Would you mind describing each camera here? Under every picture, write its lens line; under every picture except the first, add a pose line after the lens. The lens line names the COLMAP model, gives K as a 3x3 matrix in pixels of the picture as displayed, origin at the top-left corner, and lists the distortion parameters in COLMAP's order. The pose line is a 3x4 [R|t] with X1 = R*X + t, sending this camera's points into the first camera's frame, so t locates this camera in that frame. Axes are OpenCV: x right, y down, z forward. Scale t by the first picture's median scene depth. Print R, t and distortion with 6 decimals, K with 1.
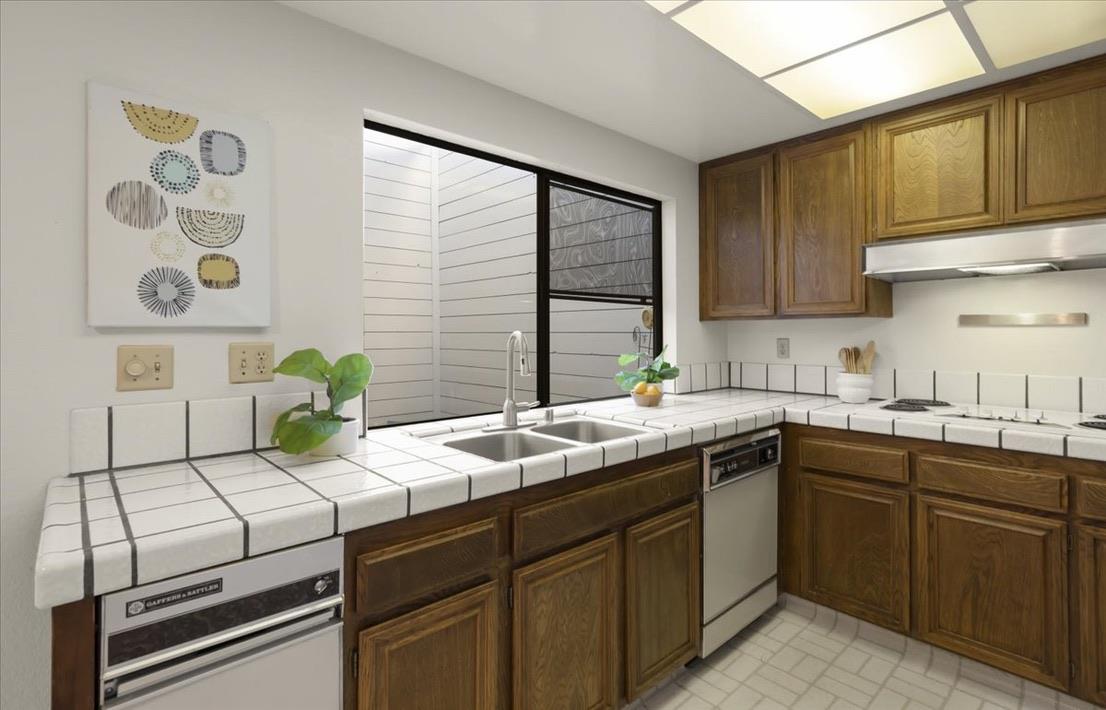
lens RADIAL K [[536.0, 0, 534.9], [0, 536.0, 333.7], [0, 0, 1]] dist [0.001836, 0.000700]
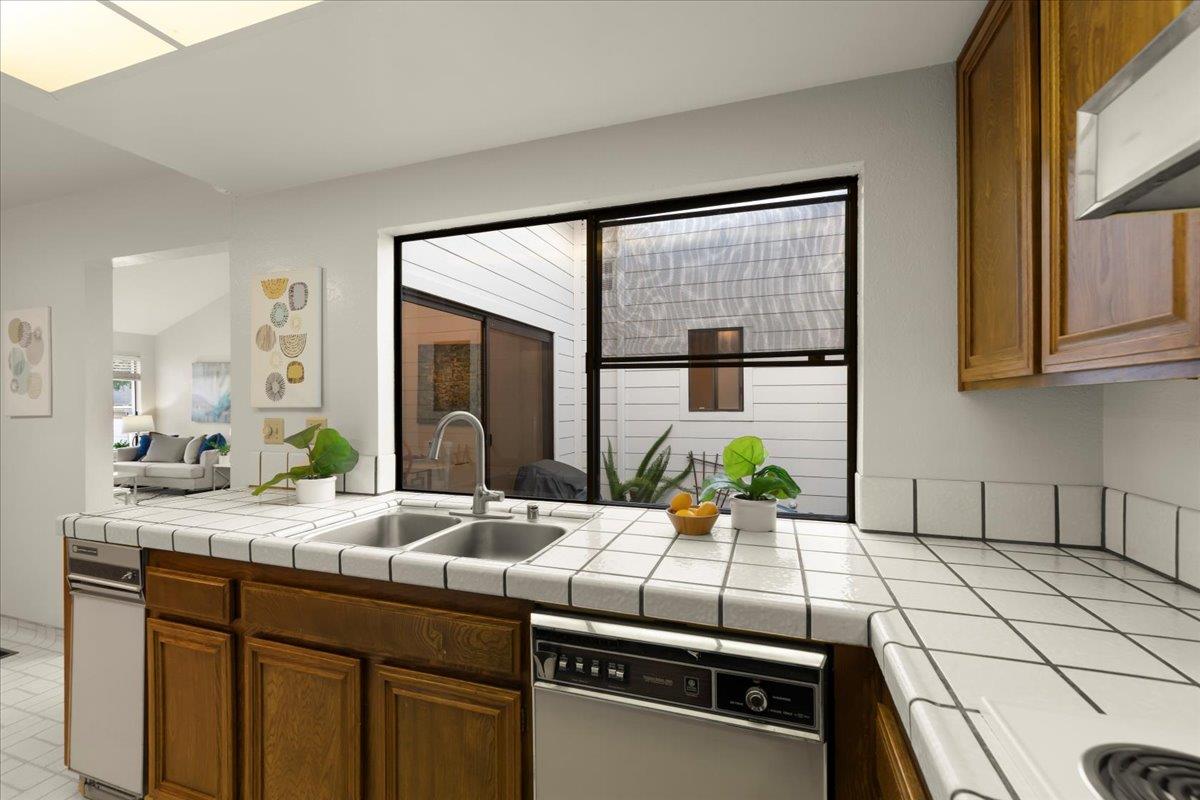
lens RADIAL K [[501.2, 0, 601.9], [0, 501.2, 402.0], [0, 0, 1]] dist [0.000337, -0.000088]
pose [[0.496093, -0.004387, -0.868258, 0.788081], [-0.001100, 0.999983, -0.005681, -0.015783], [0.868269, 0.003773, 0.496080, 0.739118]]
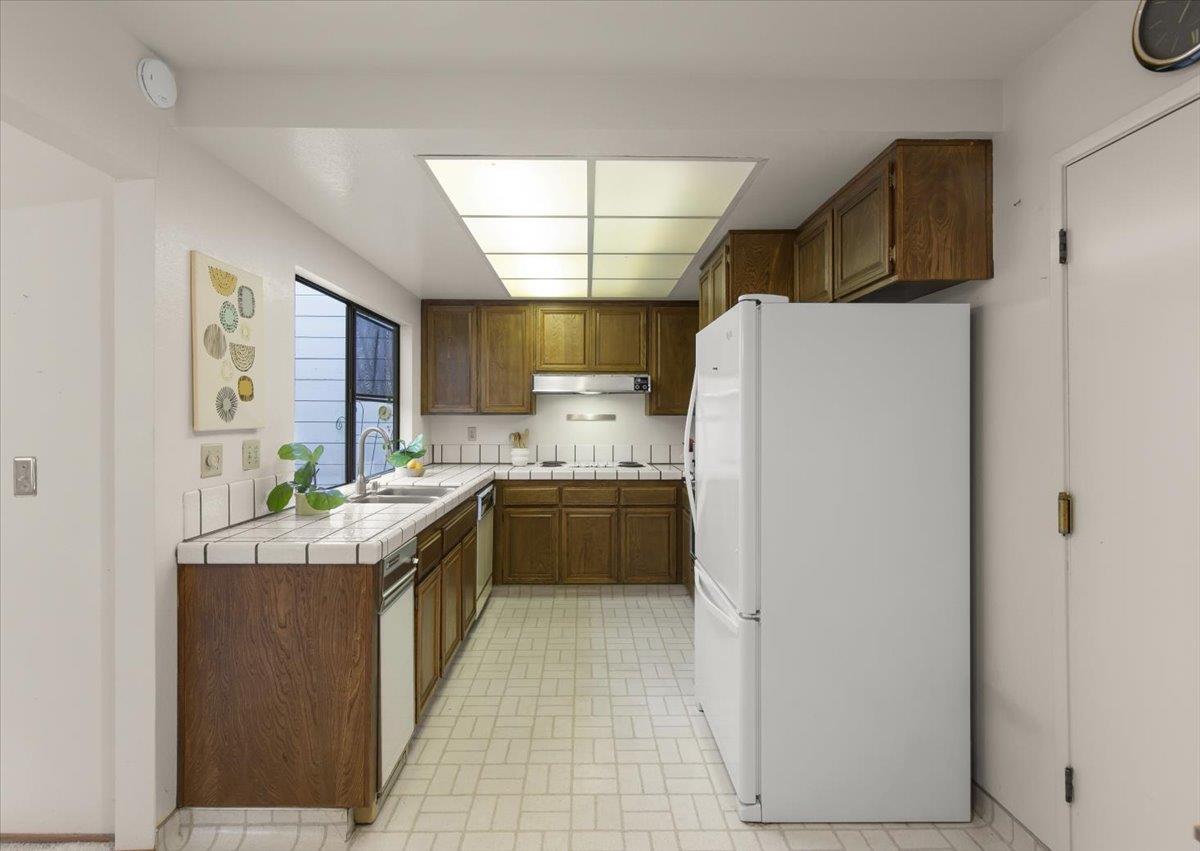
lens RADIAL K [[601.4, 0, 596.7], [0, 601.4, 420.2], [0, 0, 1]] dist [-0.000209, -0.000112]
pose [[0.647423, -0.004668, 0.762117, -0.830259], [-0.001602, 0.999971, 0.007485, -0.034084], [-0.762130, -0.006067, 0.647396, -0.478393]]
